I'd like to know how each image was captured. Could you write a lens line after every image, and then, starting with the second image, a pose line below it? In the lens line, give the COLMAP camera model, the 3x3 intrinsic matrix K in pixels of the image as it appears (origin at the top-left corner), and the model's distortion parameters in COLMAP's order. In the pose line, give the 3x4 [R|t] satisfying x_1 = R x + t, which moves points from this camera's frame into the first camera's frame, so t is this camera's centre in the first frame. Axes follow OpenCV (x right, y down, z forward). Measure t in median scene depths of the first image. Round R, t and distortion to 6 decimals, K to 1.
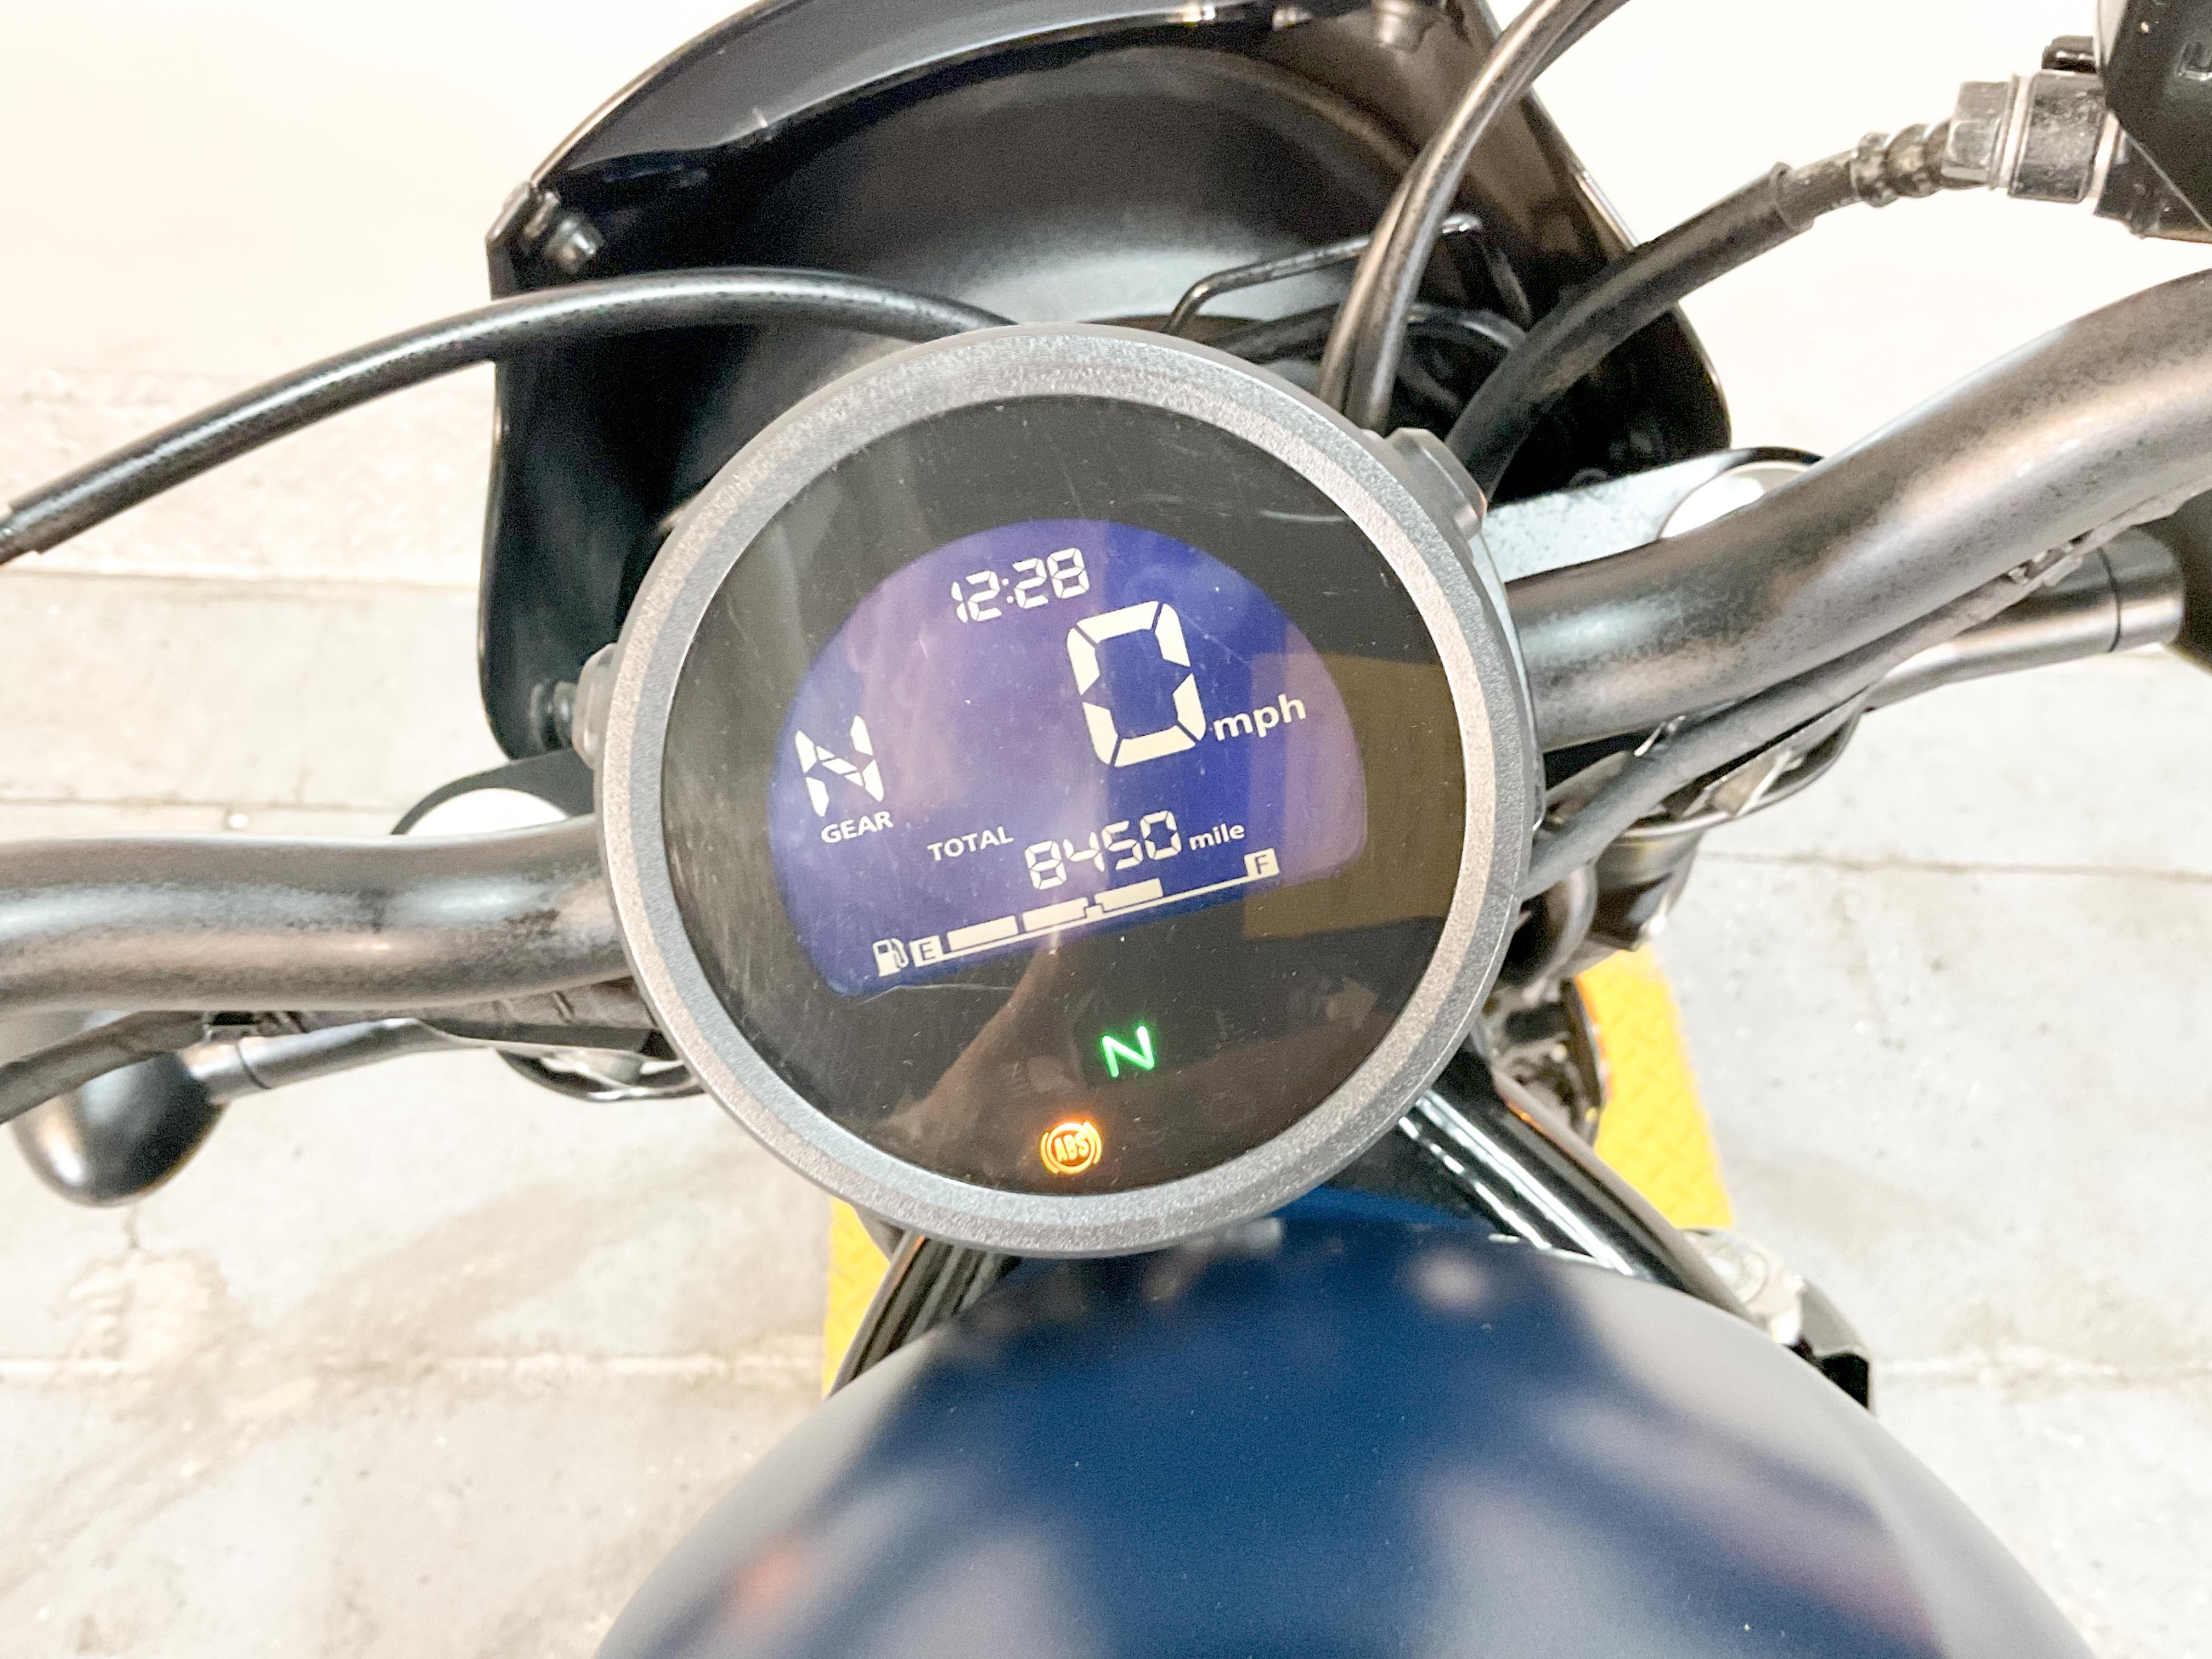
lens RADIAL K [[2080.1, 0, 1093.6], [0, 2080.1, 831.4], [0, 0, 1]] dist [0.008198, -0.058404]
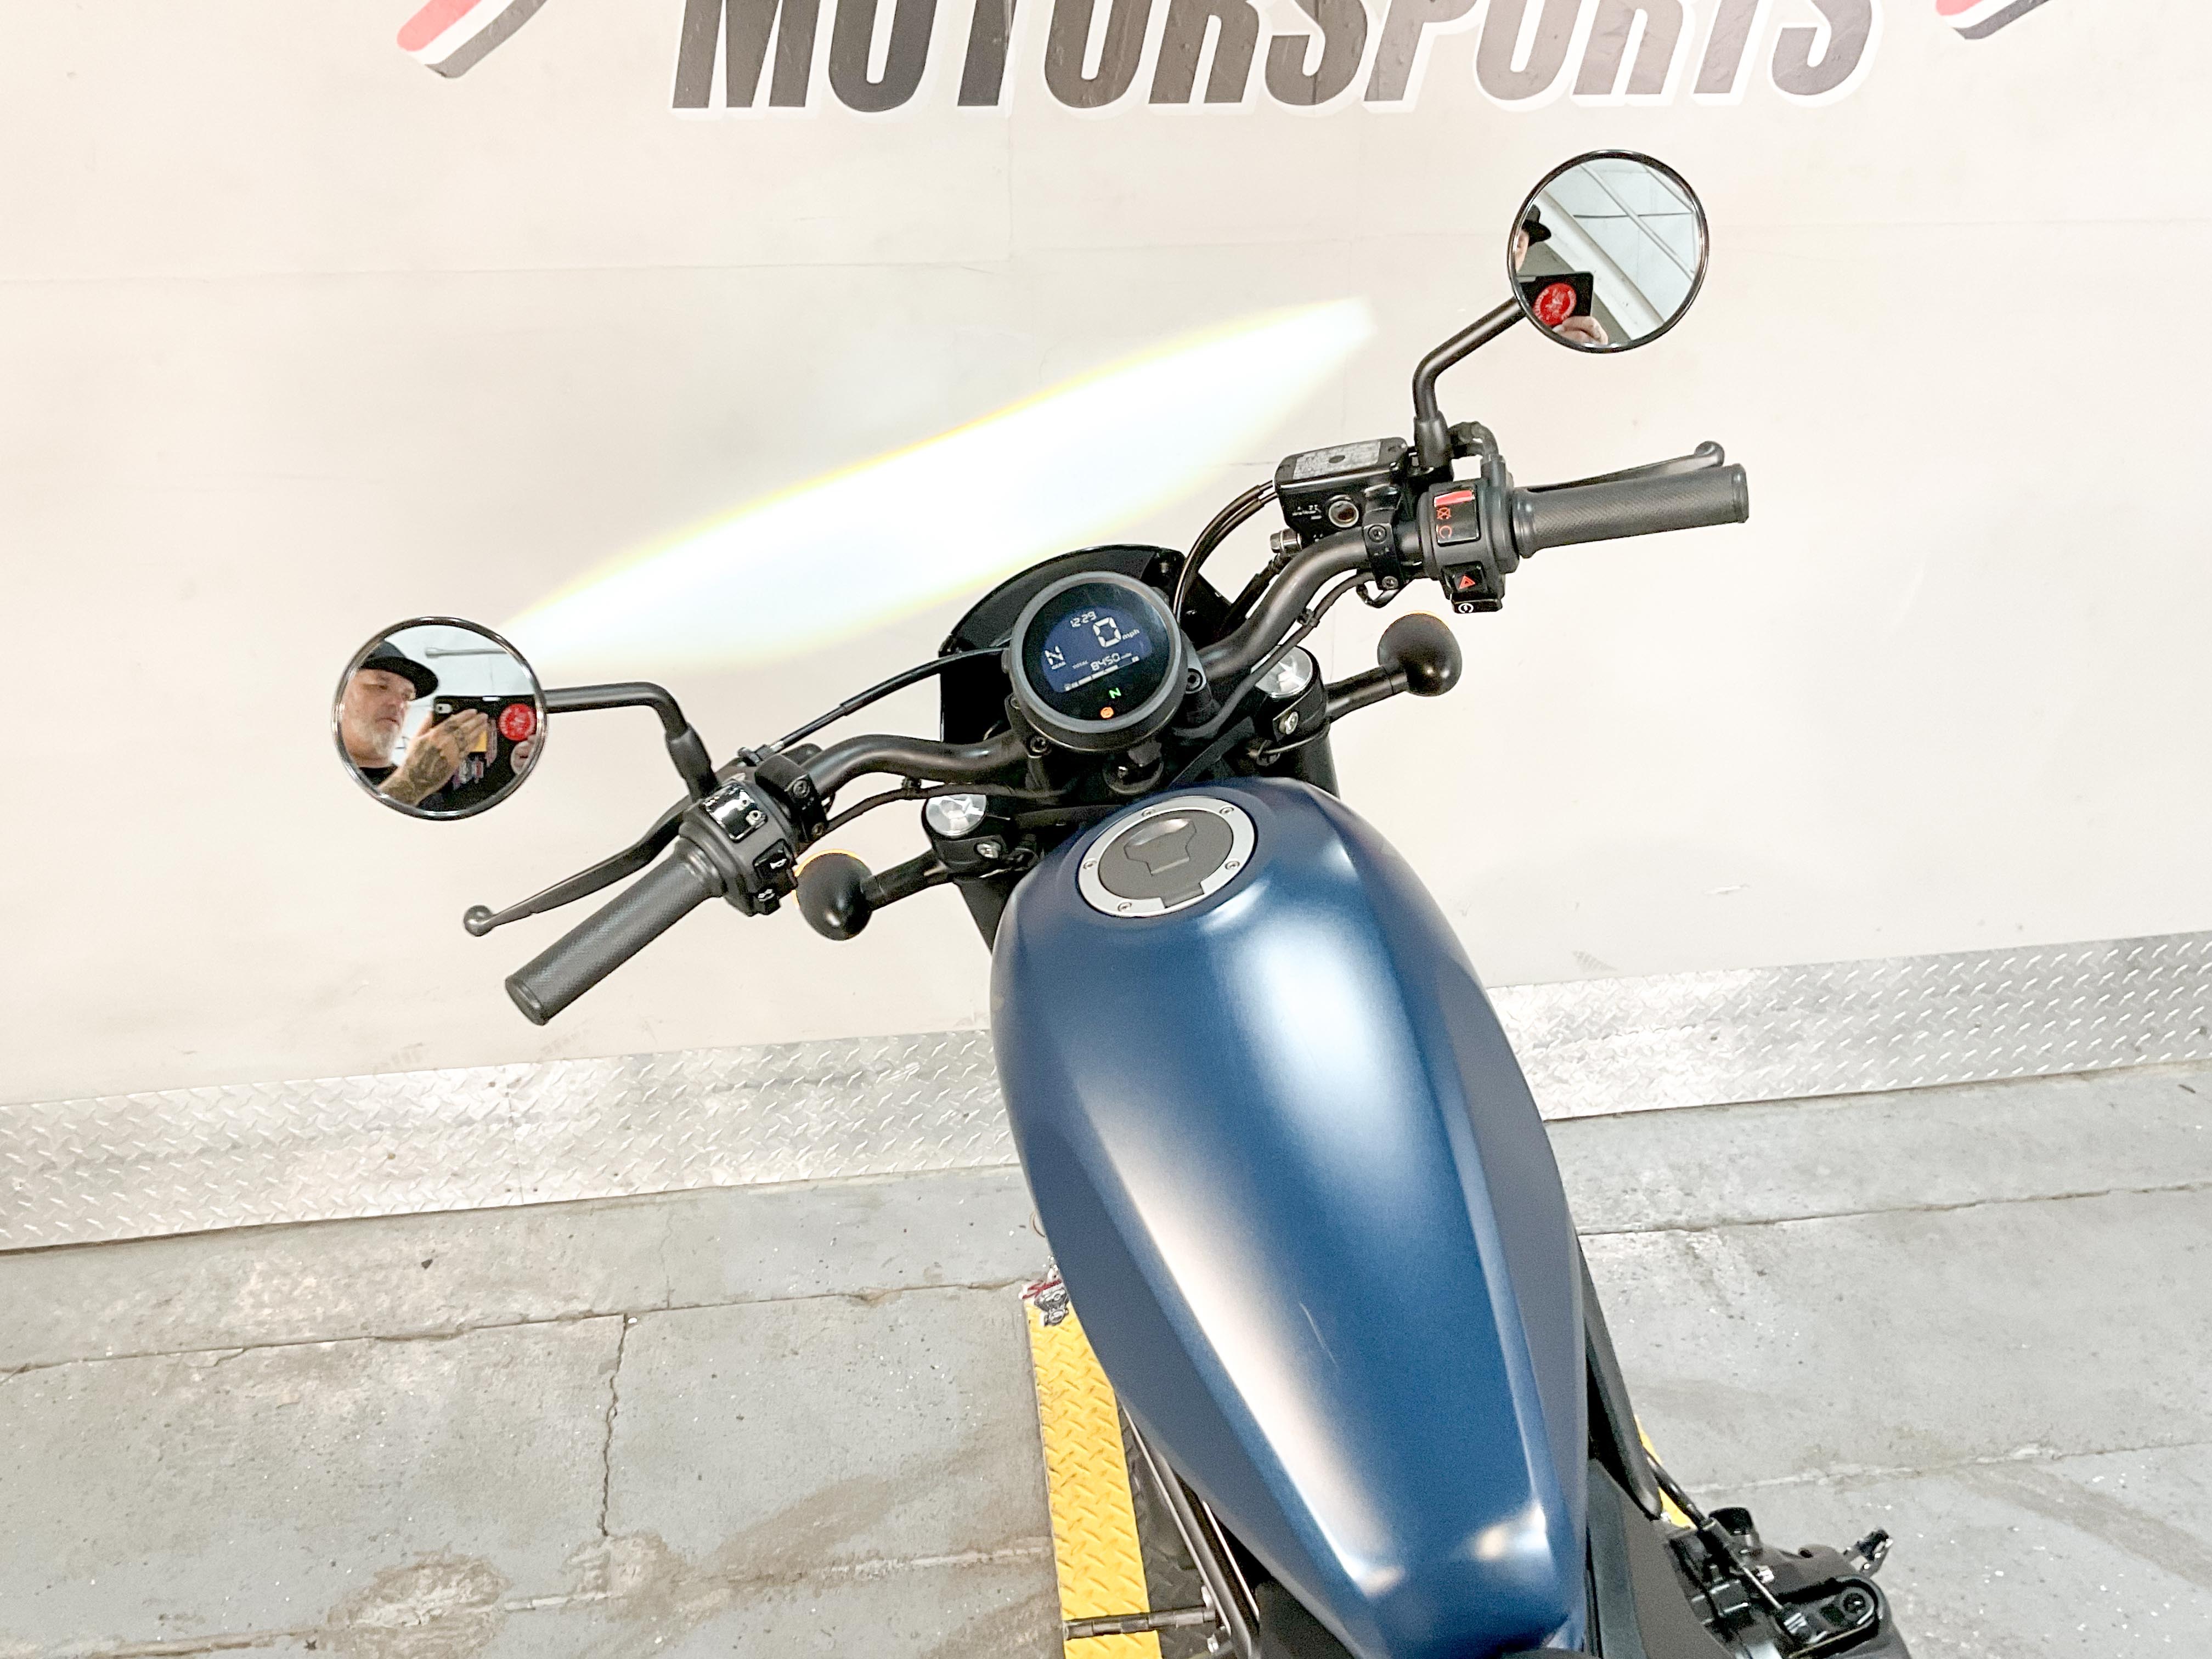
lens RADIAL K [[2080.1, 0, 1093.6], [0, 2080.1, 831.4], [0, 0, 1]] dist [0.008198, -0.058404]
pose [[0.989143, -0.146815, -0.006483, -0.009358], [0.128838, 0.887560, -0.442310, 0.474822], [0.070692, 0.436672, 0.896839, -0.620454]]
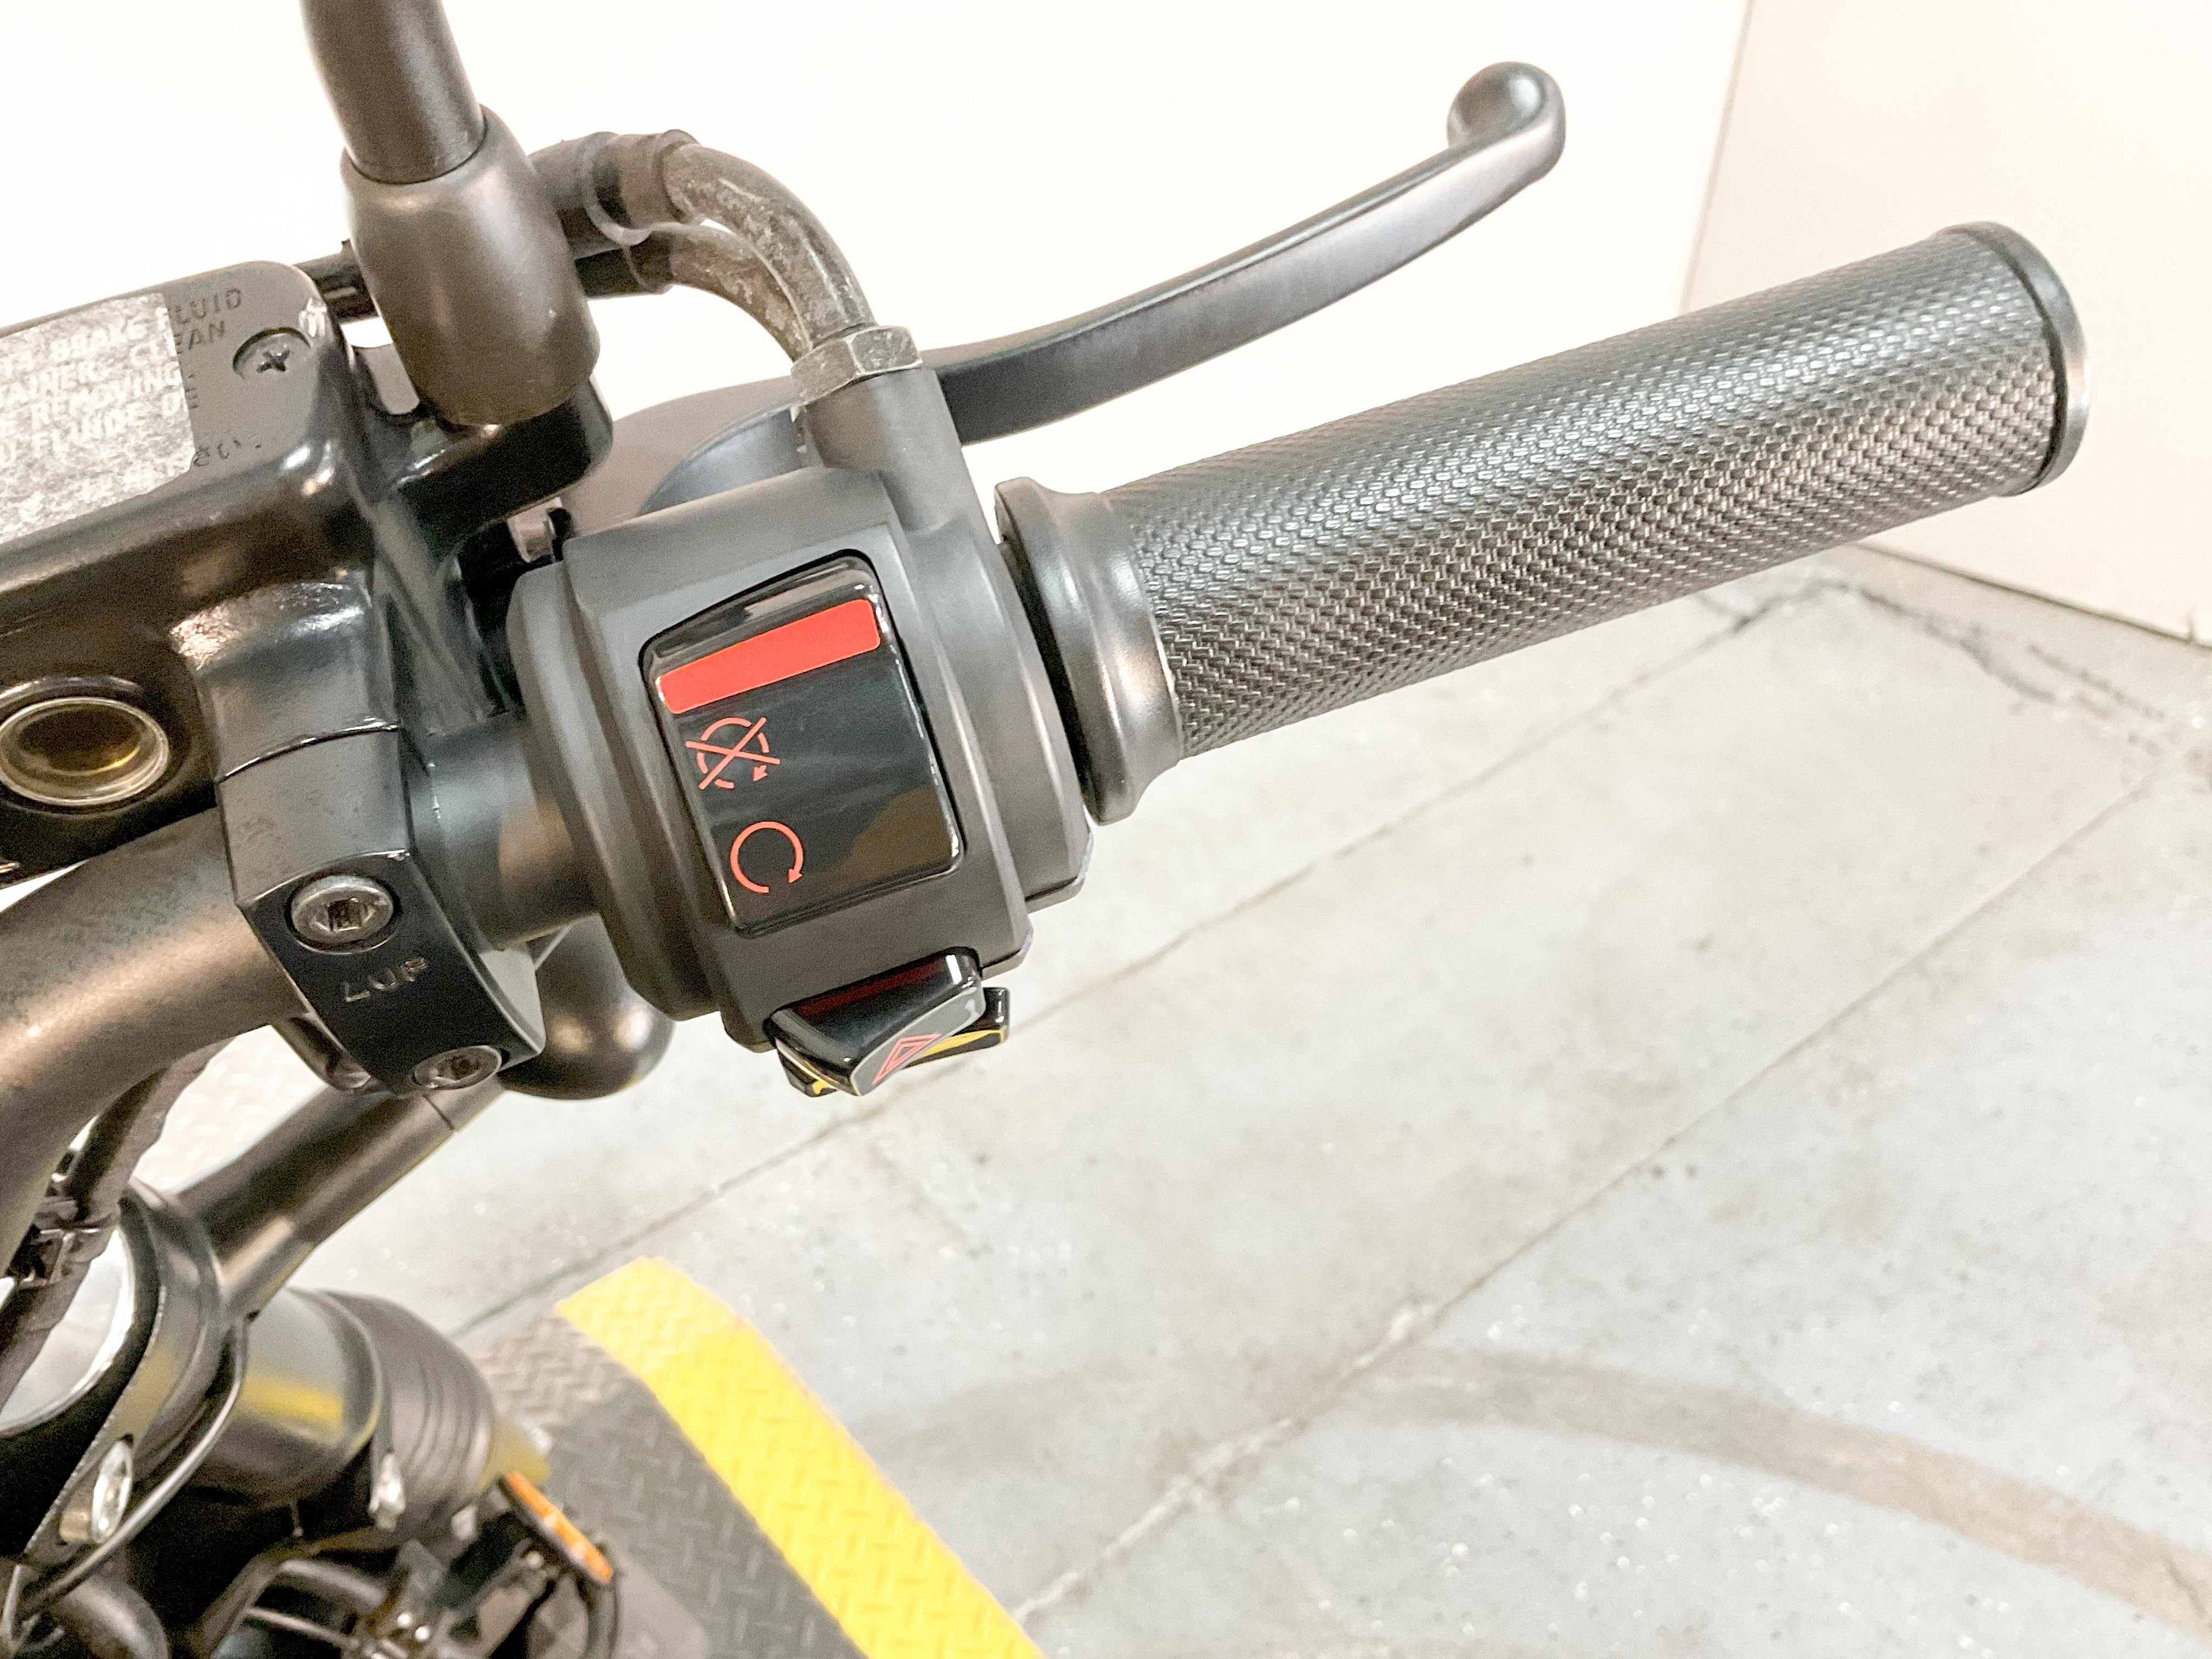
lens RADIAL K [[2080.1, 0, 1093.6], [0, 2080.1, 831.4], [0, 0, 1]] dist [0.008198, -0.058404]
pose [[0.793757, -0.442498, 0.417306, 0.111312], [0.503642, 0.862839, -0.043049, -0.005077], [-0.341019, 0.244344, 0.907746, -0.004296]]
